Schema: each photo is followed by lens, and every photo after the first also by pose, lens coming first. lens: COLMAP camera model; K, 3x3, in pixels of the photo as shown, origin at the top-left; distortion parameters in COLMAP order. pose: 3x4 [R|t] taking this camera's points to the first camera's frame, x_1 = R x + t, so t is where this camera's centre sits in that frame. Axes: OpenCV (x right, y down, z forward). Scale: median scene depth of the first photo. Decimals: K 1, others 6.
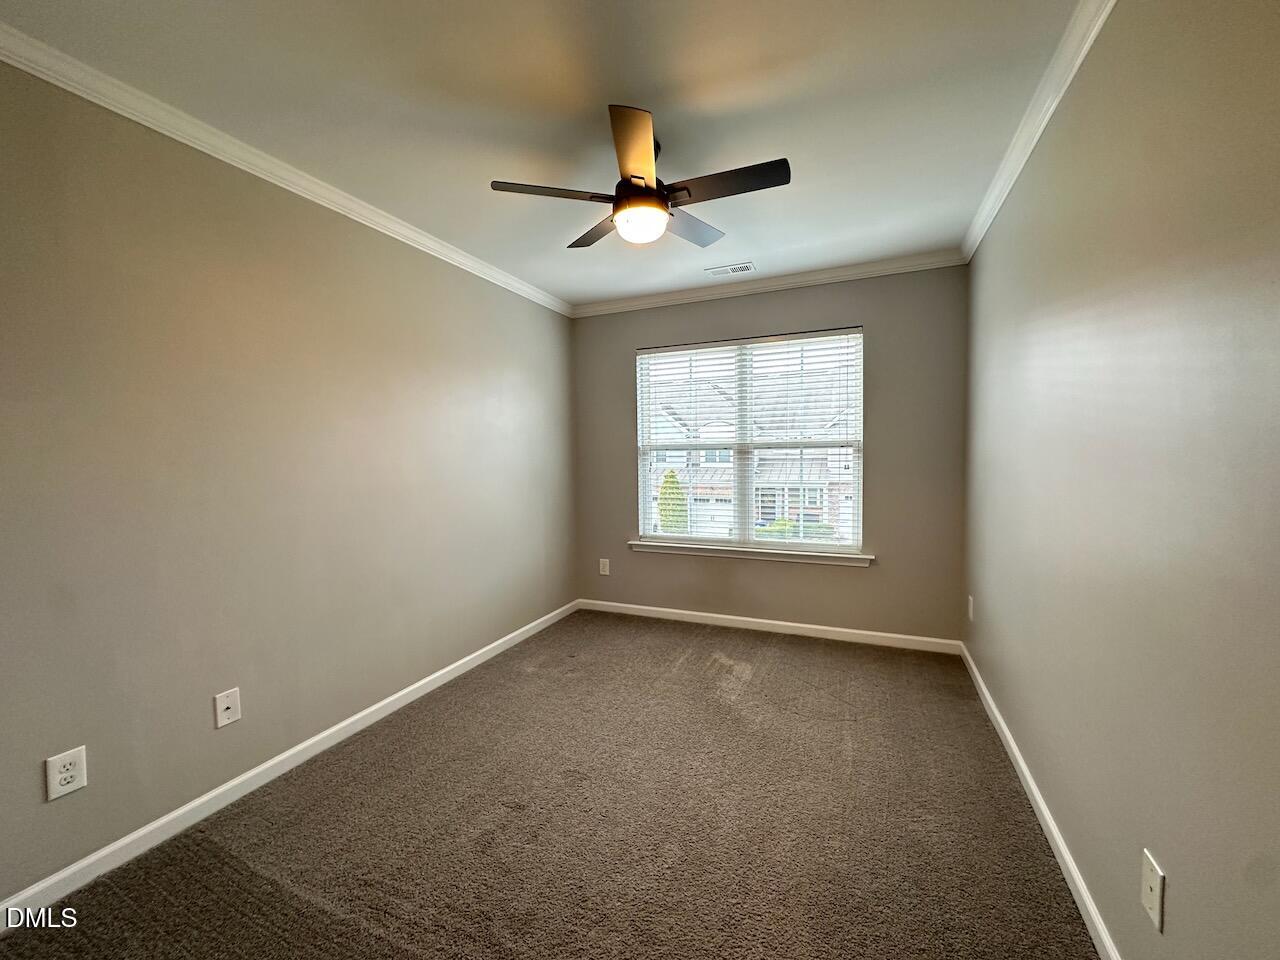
lens RADIAL K [[467.8, 0, 641.6], [0, 467.8, 474.5], [0, 0, 1]] dist [-0.001623, 0.000037]
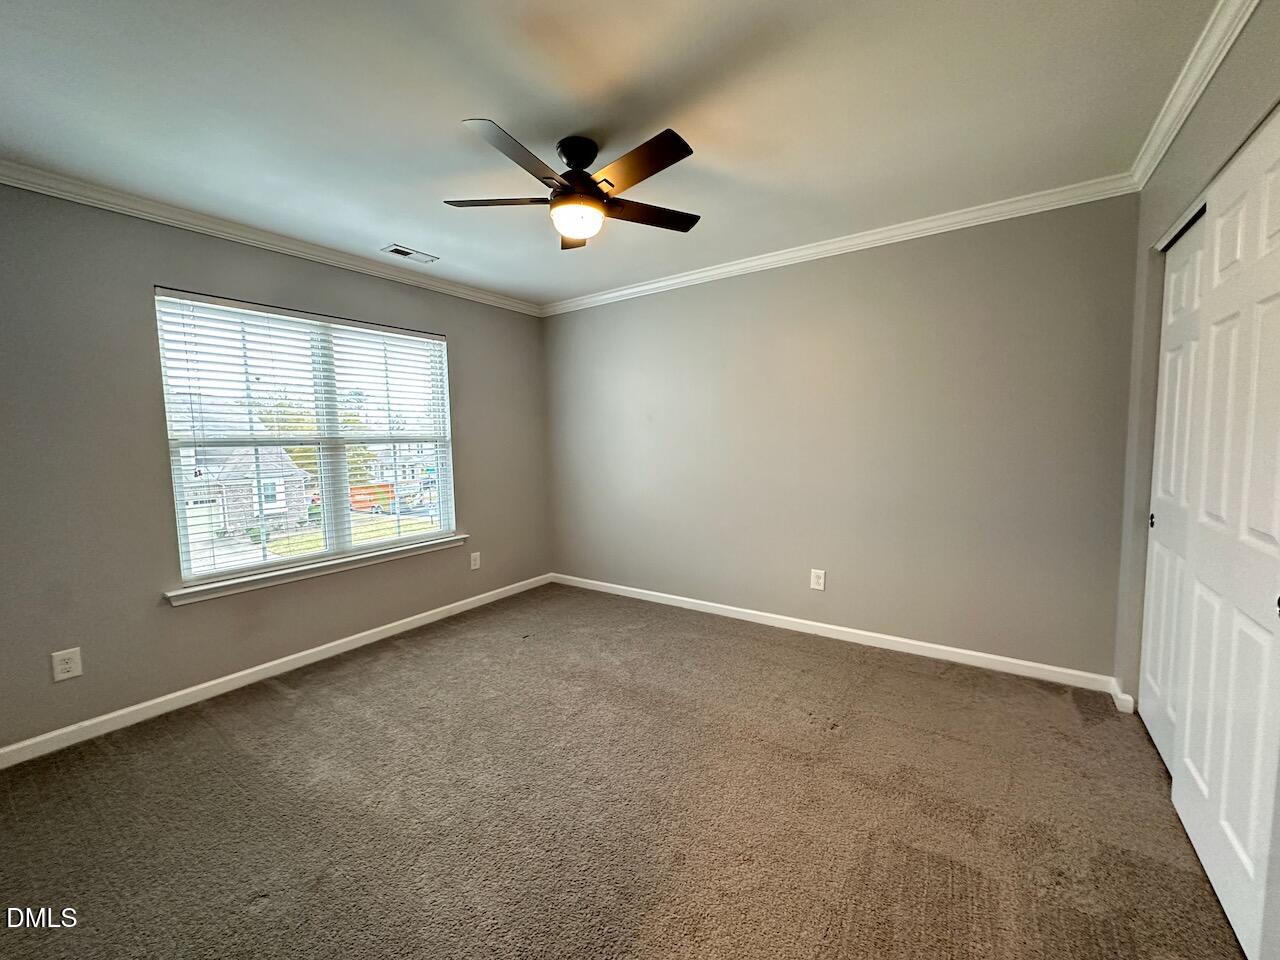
lens RADIAL K [[507.1, 0, 640.3], [0, 507.1, 483.8], [0, 0, 1]] dist [-0.001804, -0.000045]
pose [[0.231608, -0.075120, 0.969905, -0.578853], [0.068014, 0.995825, 0.060886, -0.000156], [-0.970429, 0.051866, 0.235750, 0.244073]]
